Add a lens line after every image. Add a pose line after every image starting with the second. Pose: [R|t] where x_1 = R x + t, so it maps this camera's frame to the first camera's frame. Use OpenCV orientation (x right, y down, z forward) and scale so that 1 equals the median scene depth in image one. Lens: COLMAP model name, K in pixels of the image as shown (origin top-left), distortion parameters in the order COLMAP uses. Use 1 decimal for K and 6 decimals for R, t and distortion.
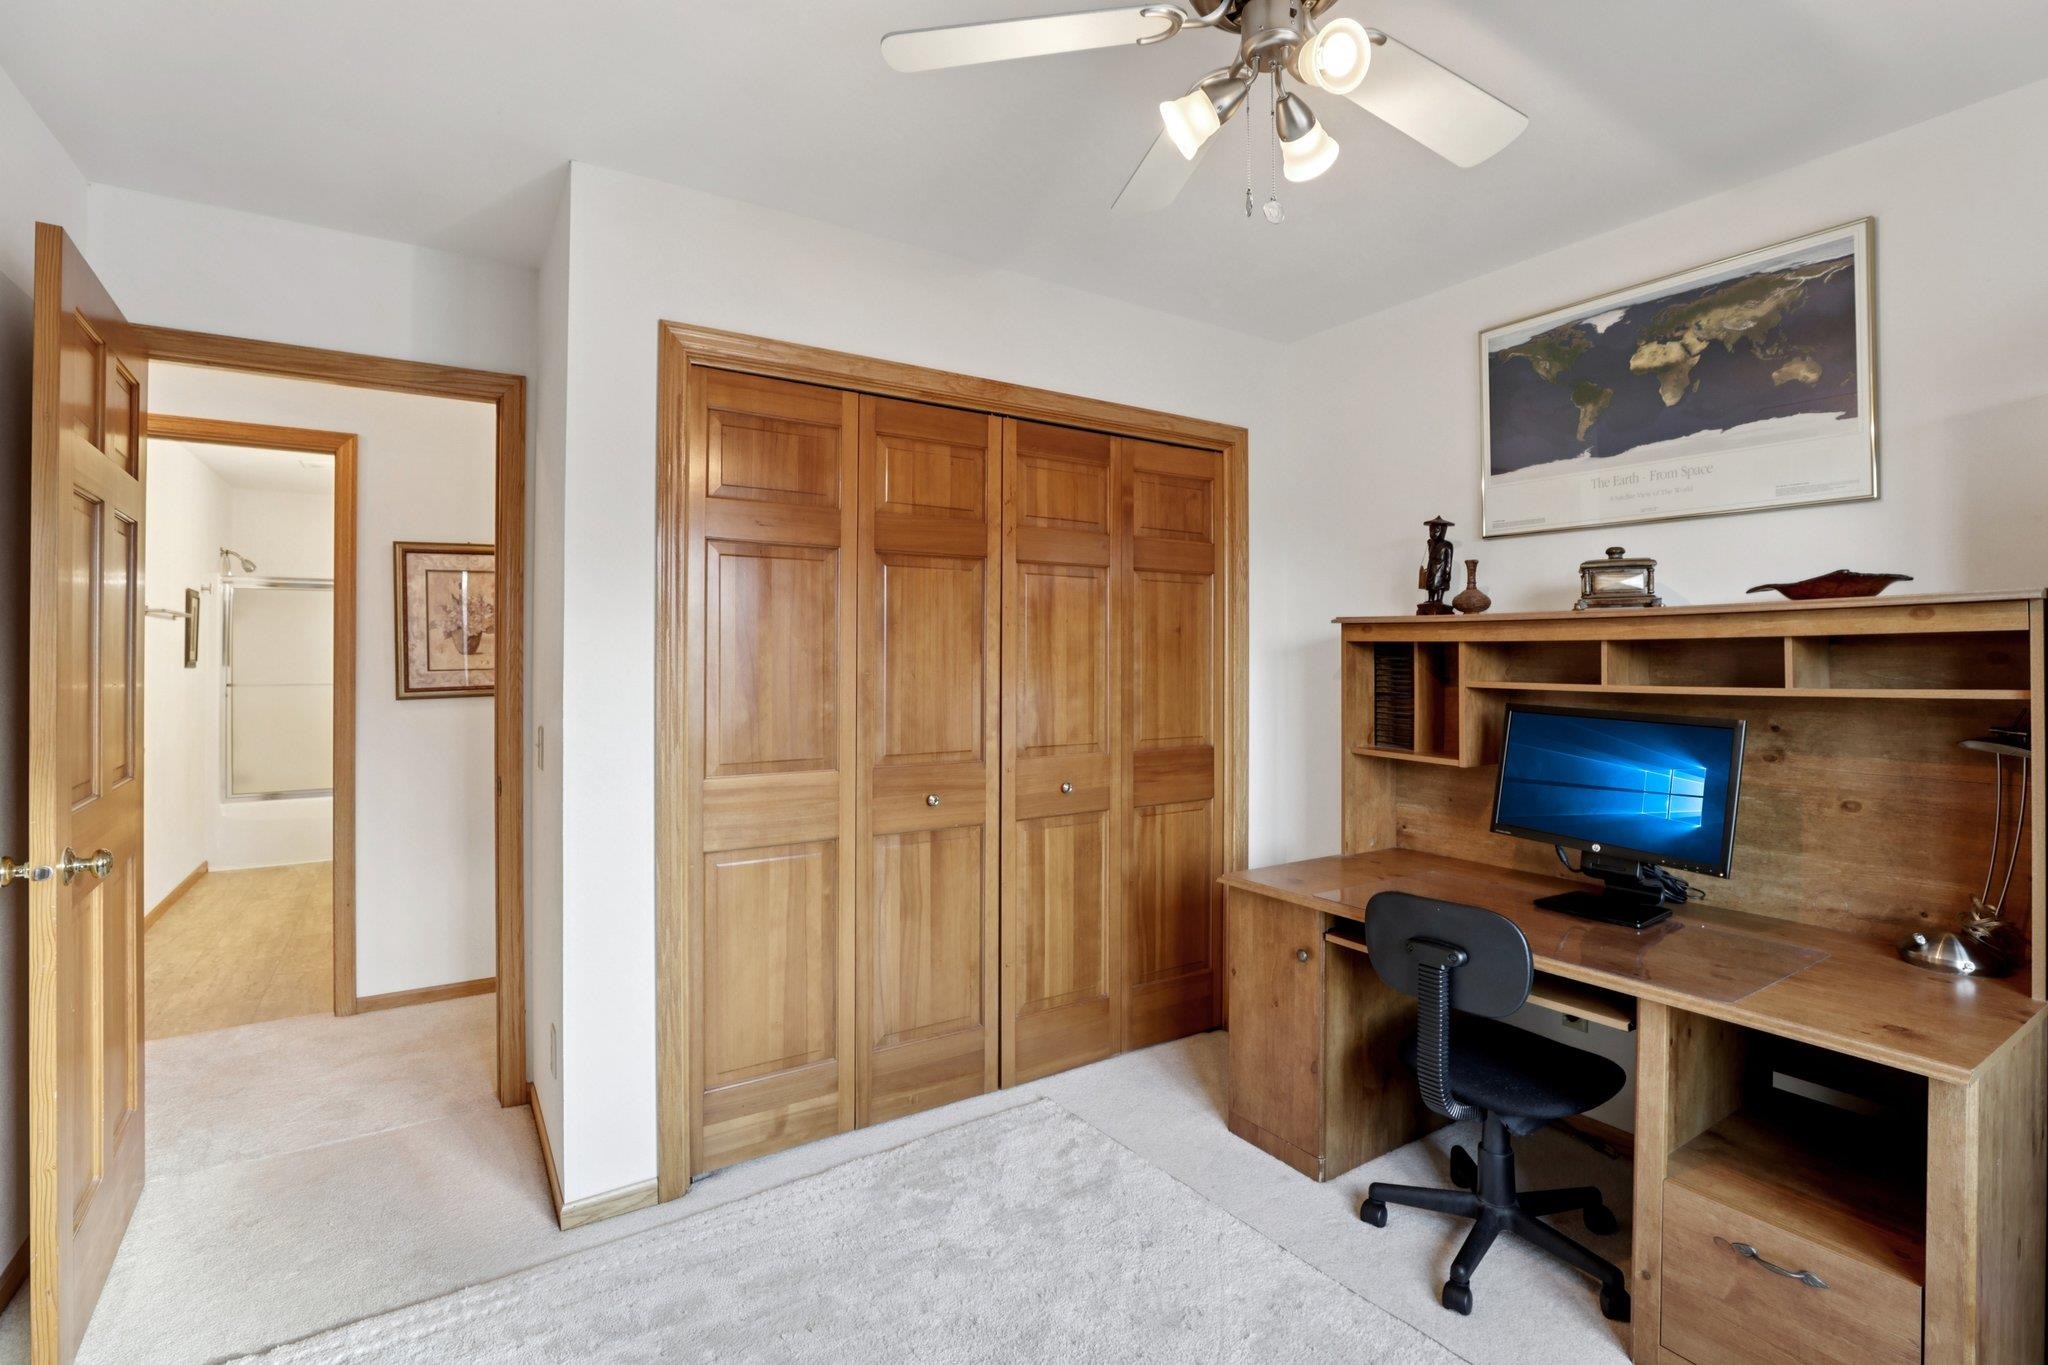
lens RADIAL K [[941.0, 0, 1028.8], [0, 941.0, 653.4], [0, 0, 1]] dist [-0.033119, 0.003480]
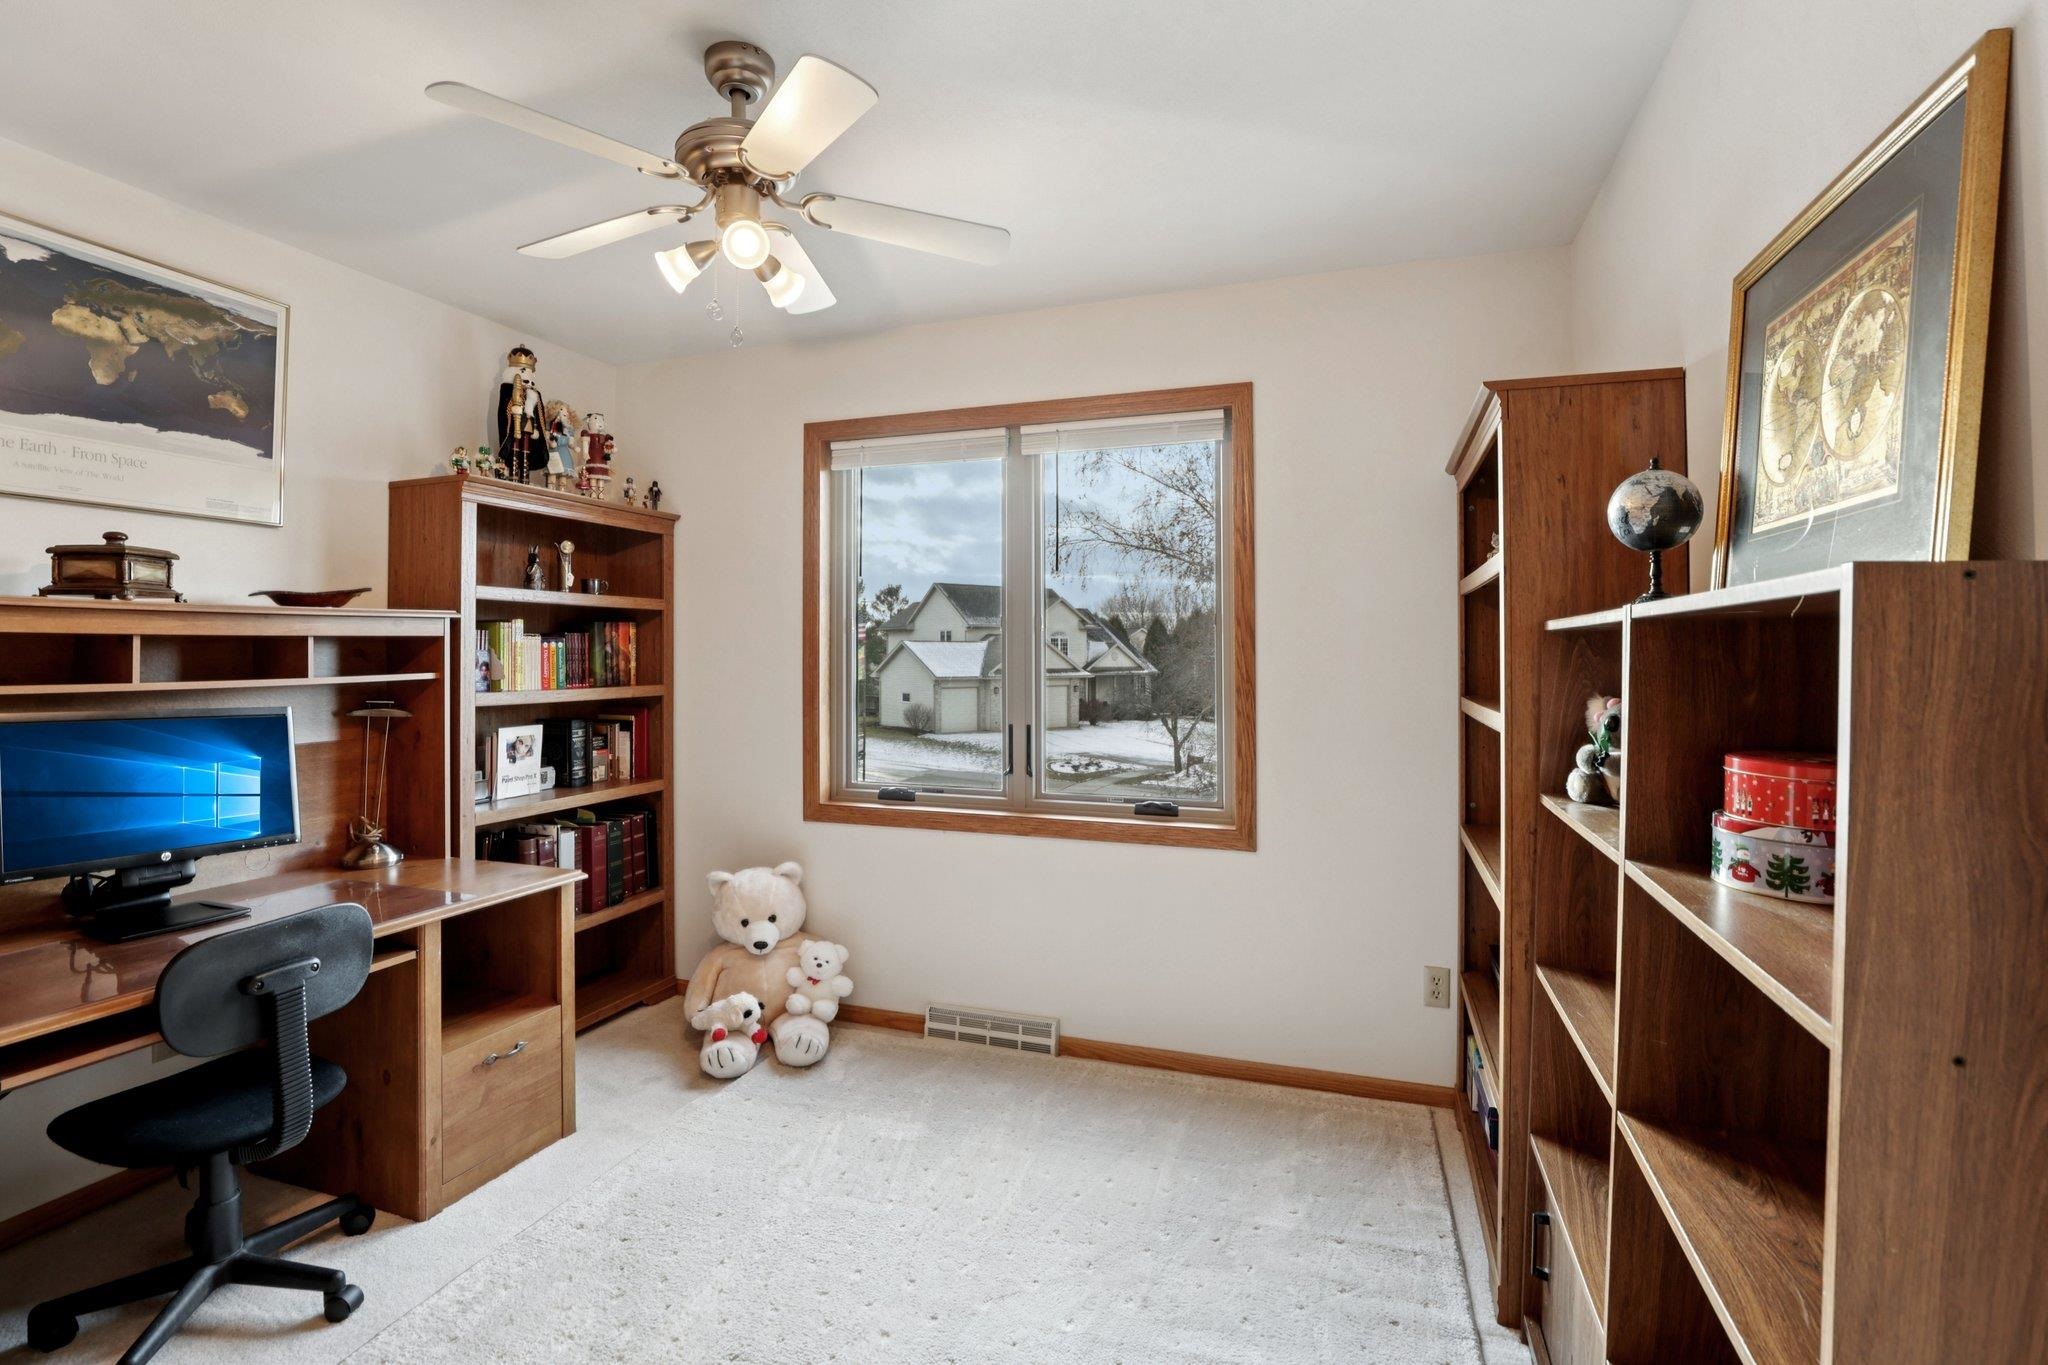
lens RADIAL K [[941.0, 0, 1024.4], [0, 941.0, 664.3], [0, 0, 1]] dist [-0.033119, 0.003480]
pose [[-0.616643, -0.007145, 0.787211, -0.641331], [0.002375, 0.999937, 0.010936, 0.007281], [-0.787239, 0.008613, -0.616587, 0.883991]]
